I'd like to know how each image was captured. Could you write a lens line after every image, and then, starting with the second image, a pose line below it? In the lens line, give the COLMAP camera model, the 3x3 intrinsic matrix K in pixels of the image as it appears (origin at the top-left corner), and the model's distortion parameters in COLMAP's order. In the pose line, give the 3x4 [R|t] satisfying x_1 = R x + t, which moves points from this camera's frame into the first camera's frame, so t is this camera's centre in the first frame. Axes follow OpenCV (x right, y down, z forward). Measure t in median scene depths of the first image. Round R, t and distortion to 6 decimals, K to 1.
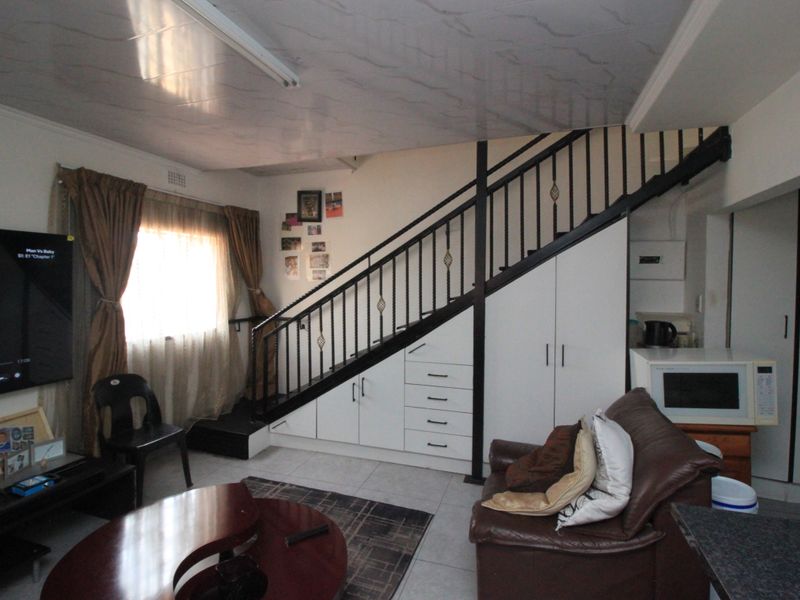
lens RADIAL K [[412.5, 0, 398.8], [0, 412.5, 288.5], [0, 0, 1]] dist [0.005305, -0.016844]
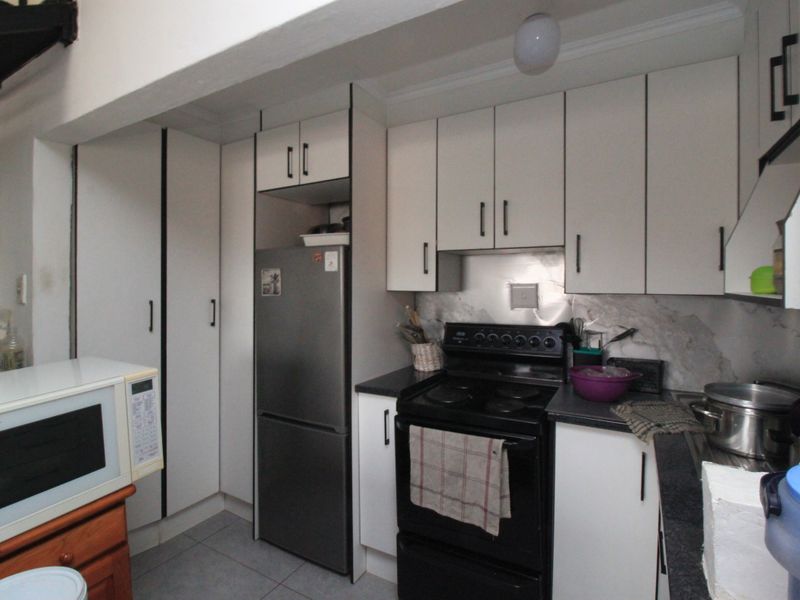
lens RADIAL K [[412.5, 0, 398.8], [0, 412.5, 288.5], [0, 0, 1]] dist [0.005305, -0.016844]
pose [[0.199212, -0.015434, 0.979835, 0.283693], [0.017285, 0.999776, 0.012234, 0.039701], [-0.979804, 0.014499, 0.199434, 0.383149]]
